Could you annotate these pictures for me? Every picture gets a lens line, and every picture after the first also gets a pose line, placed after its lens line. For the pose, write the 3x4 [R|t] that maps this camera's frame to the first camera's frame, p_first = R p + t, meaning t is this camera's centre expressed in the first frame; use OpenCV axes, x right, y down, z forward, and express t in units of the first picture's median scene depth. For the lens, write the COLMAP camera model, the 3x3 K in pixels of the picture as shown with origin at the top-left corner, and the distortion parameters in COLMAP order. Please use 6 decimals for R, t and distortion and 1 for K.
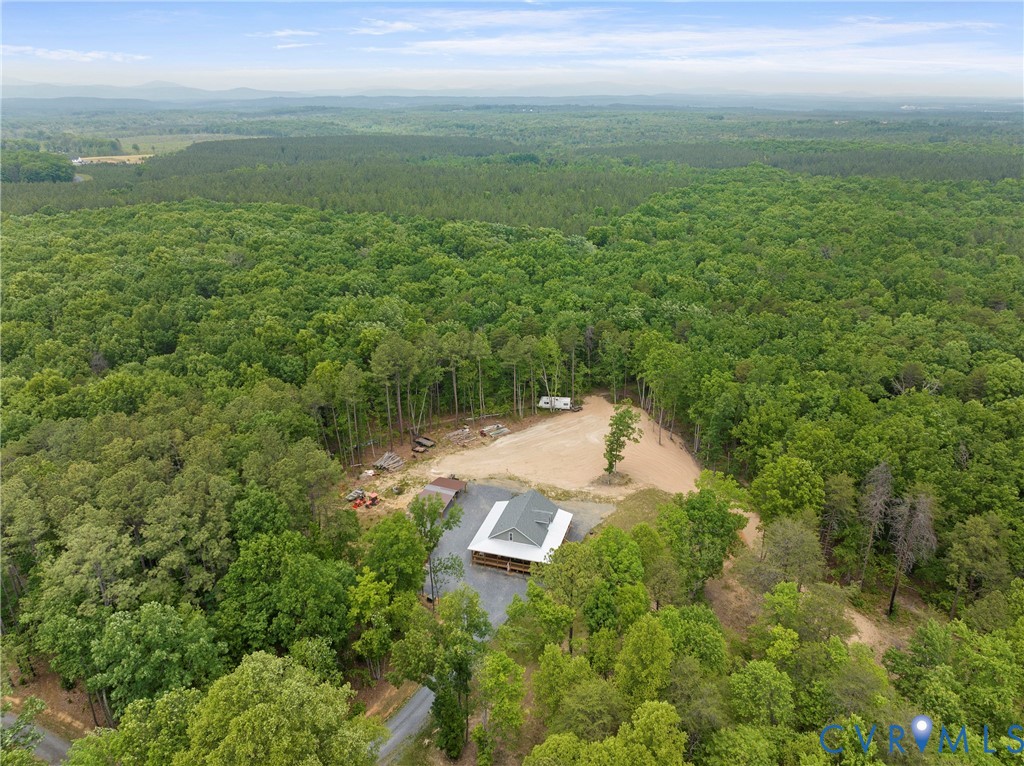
lens RADIAL K [[717.8, 0, 516.3], [0, 717.8, 379.4], [0, 0, 1]] dist [-0.009371, -0.000651]
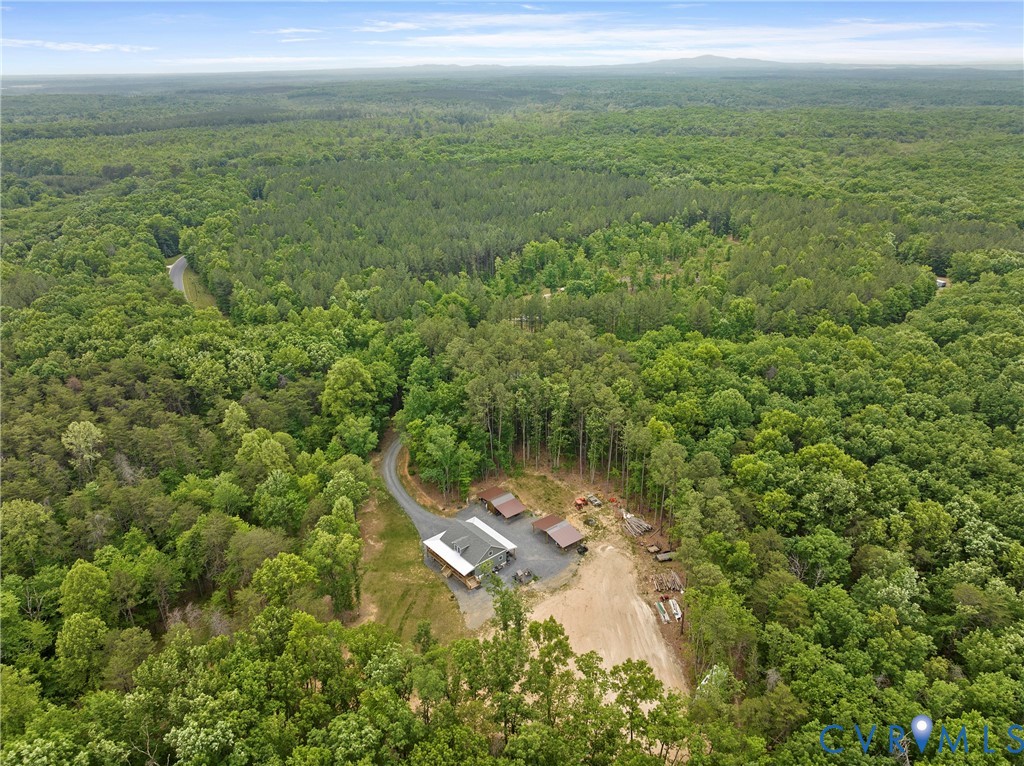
lens RADIAL K [[717.8, 0, 516.3], [0, 717.8, 379.4], [0, 0, 1]] dist [-0.009371, -0.000651]
pose [[-0.537560, 0.345072, -0.769386, 0.711308], [-0.307168, 0.769603, 0.559784, -0.635146], [0.785288, 0.537248, -0.307713, 1.095986]]
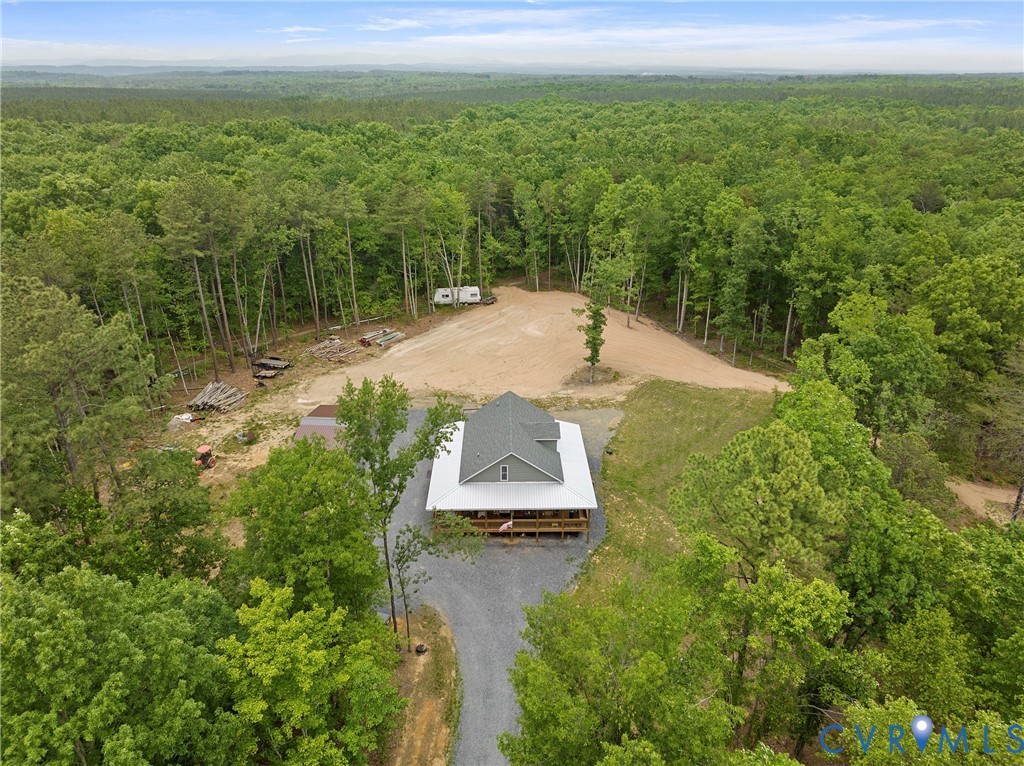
lens RADIAL K [[717.8, 0, 516.3], [0, 717.8, 379.4], [0, 0, 1]] dist [-0.009371, -0.000651]
pose [[0.951943, -0.122426, 0.280741, -0.112429], [0.113418, 0.992379, 0.048179, 0.103053], [-0.284500, -0.014022, 0.958574, 0.401218]]
